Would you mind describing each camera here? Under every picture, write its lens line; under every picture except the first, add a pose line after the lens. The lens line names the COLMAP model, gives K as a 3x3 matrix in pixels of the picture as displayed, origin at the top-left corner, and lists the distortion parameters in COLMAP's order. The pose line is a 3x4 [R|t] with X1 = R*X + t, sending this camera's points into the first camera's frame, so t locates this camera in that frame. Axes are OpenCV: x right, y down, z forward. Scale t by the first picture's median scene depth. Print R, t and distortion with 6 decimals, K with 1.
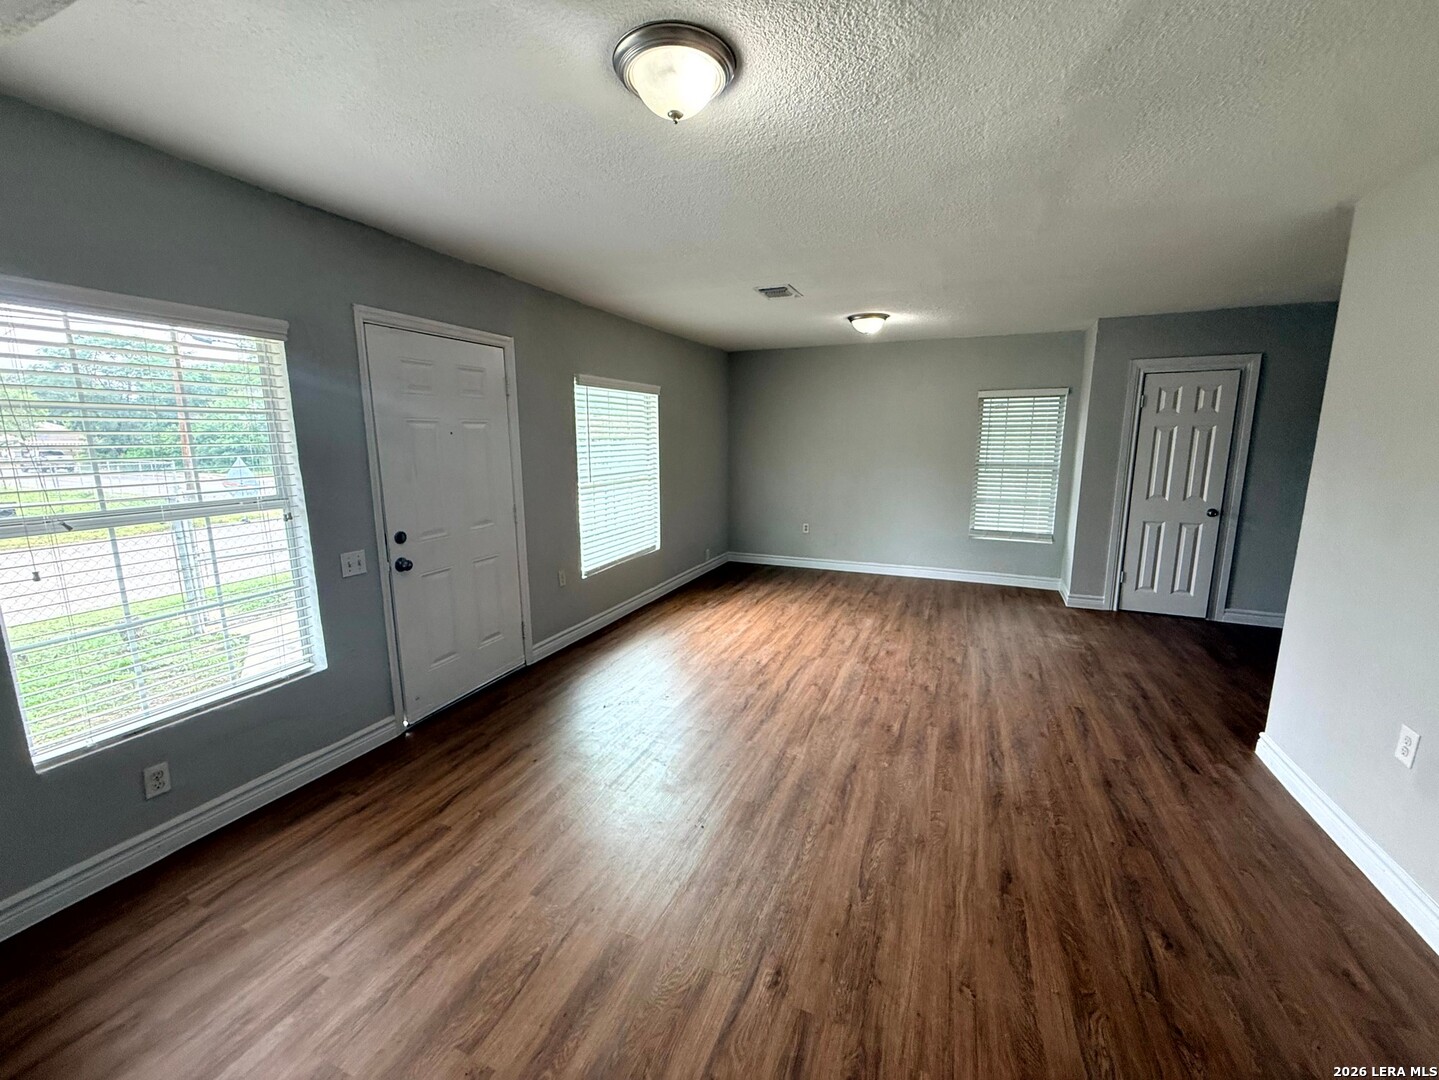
lens RADIAL K [[576.4, 0, 715.5], [0, 576.4, 541.4], [0, 0, 1]] dist [-0.001050, 0.000732]
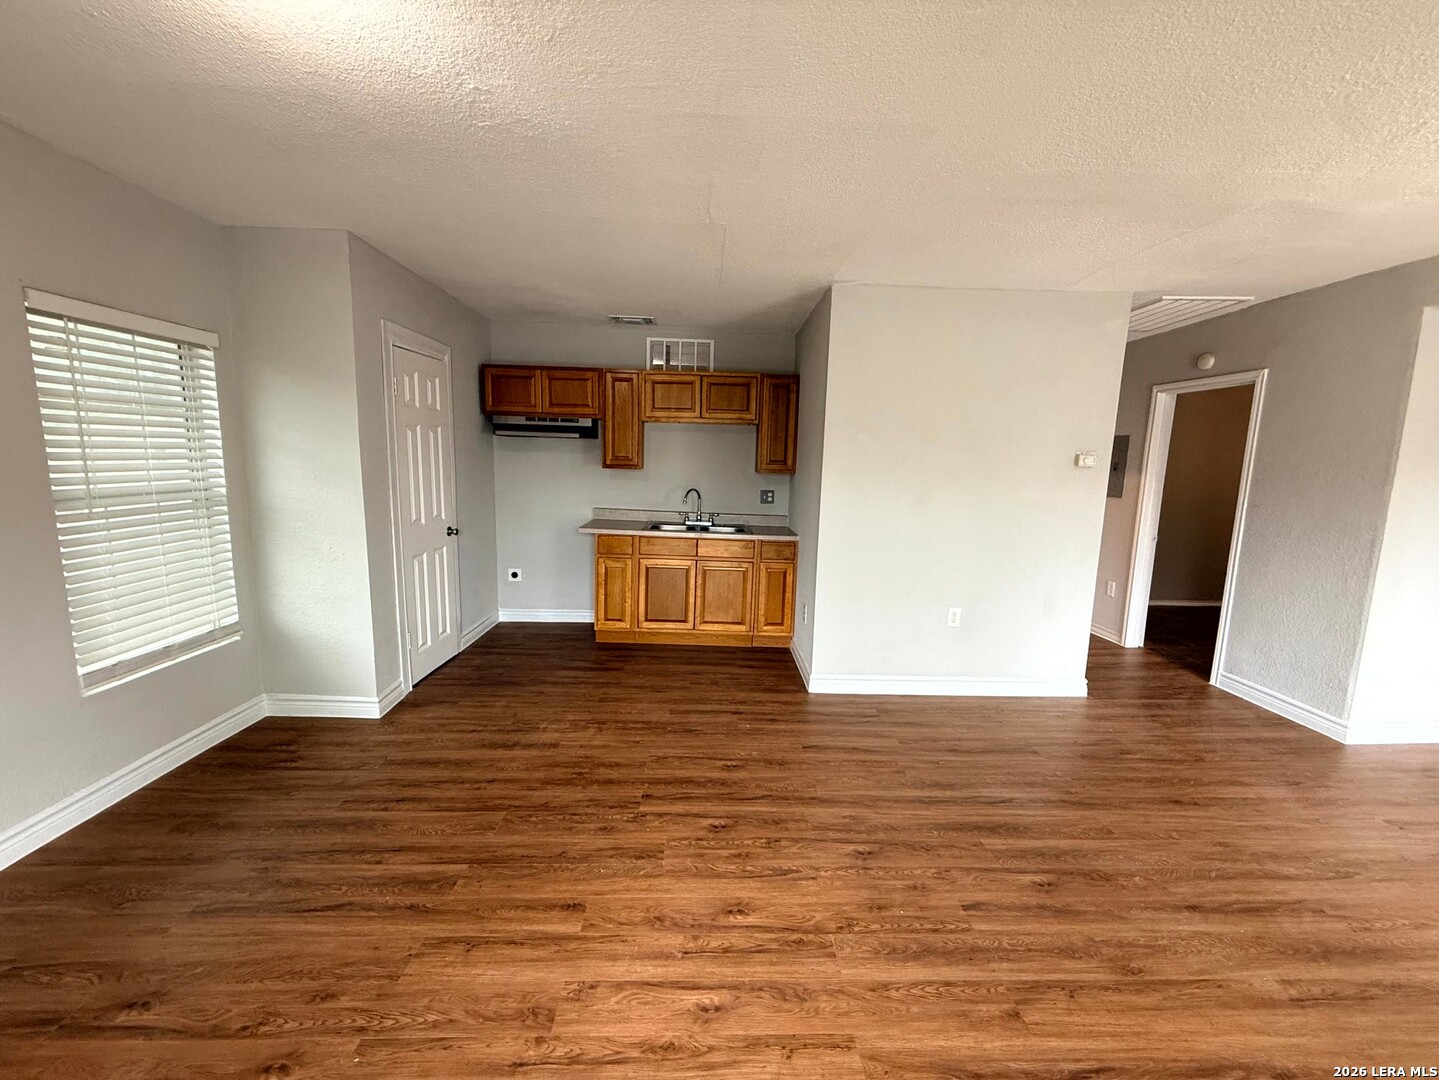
lens RADIAL K [[576.4, 0, 717.4], [0, 576.4, 538.8], [0, 0, 1]] dist [-0.001050, 0.000732]
pose [[-0.419447, -0.138978, 0.897078, -0.060392], [0.136124, 0.967408, 0.213521, -0.188272], [-0.897516, 0.211675, -0.386858, 1.118141]]
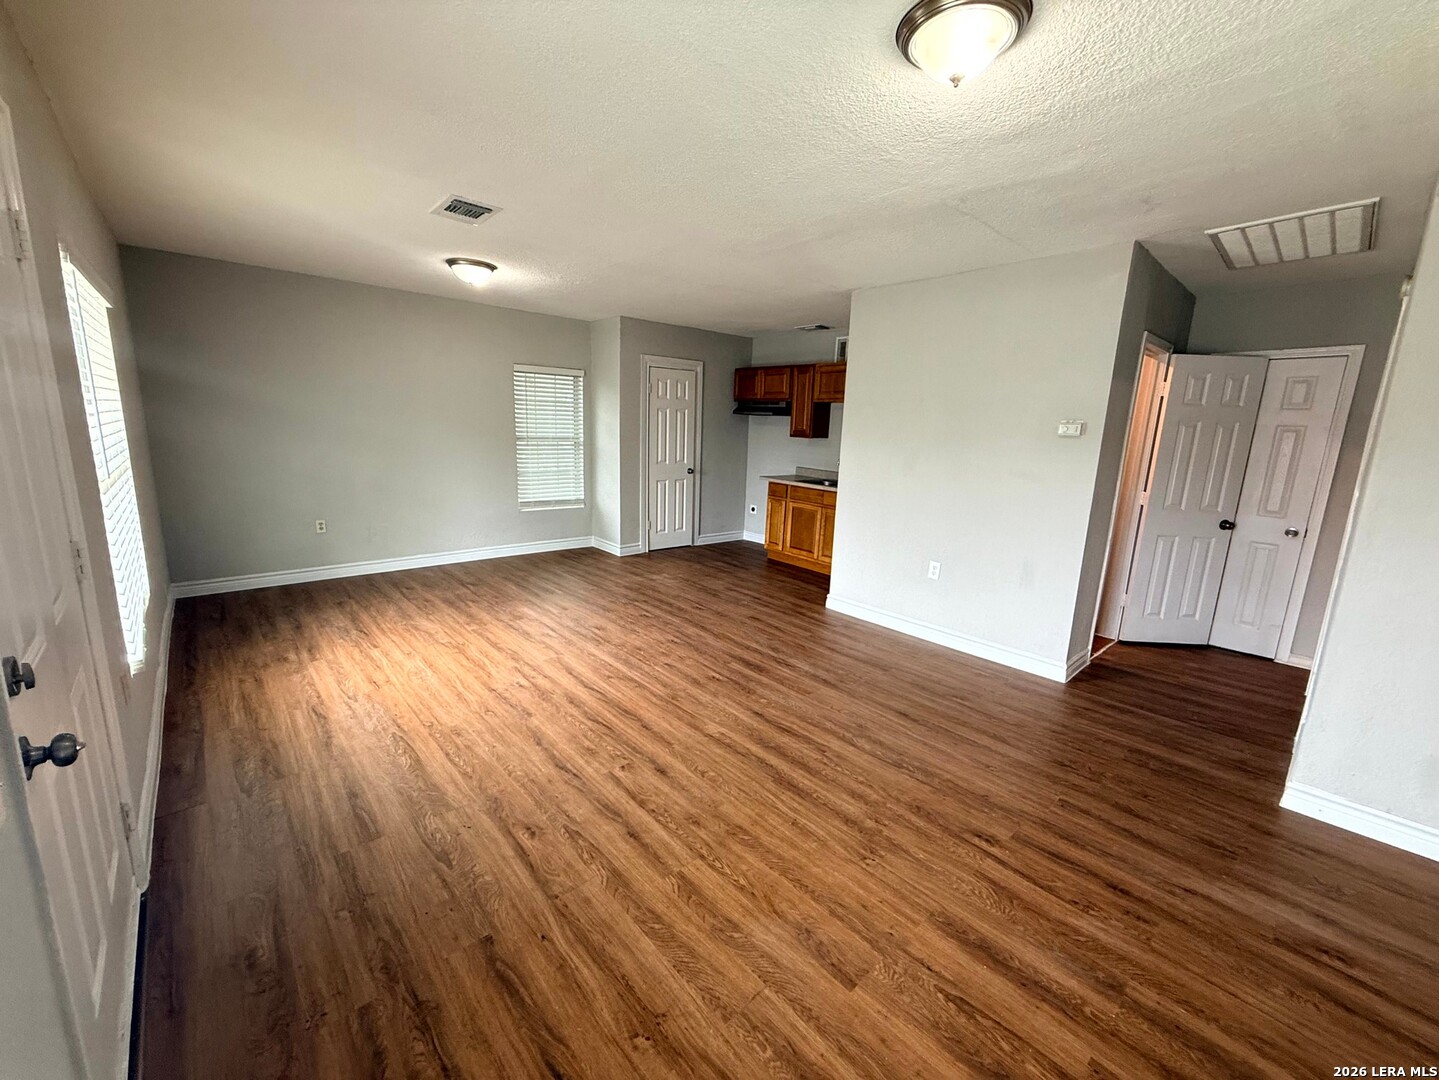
lens RADIAL K [[576.4, 0, 717.0], [0, 576.4, 540.3], [0, 0, 1]] dist [-0.001050, 0.000732]
pose [[0.424423, -0.162687, 0.890729, -0.469749], [0.125811, 0.984780, 0.119917, -0.049599], [-0.896681, 0.061168, 0.438431, 0.369584]]
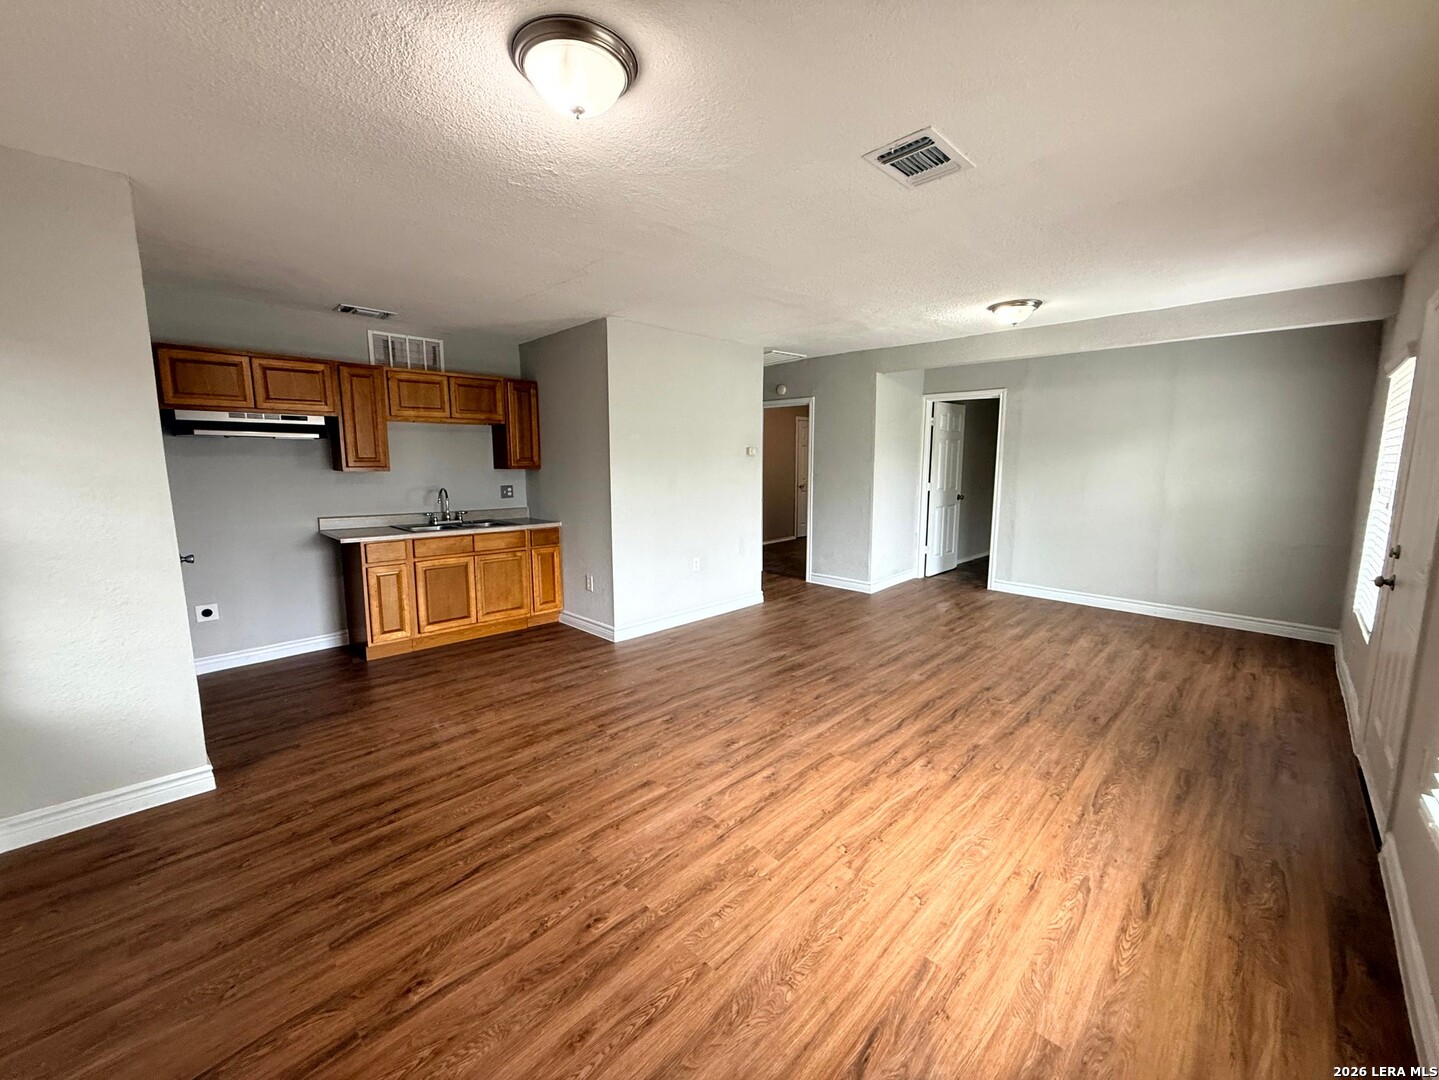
lens RADIAL K [[576.4, 0, 718.8], [0, 576.4, 539.5], [0, 0, 1]] dist [-0.001050, 0.000732]
pose [[-0.929880, -0.049102, 0.364571, 0.066660], [0.068600, 0.950521, 0.302993, -0.259364], [-0.361410, 0.306756, -0.880502, 1.540560]]
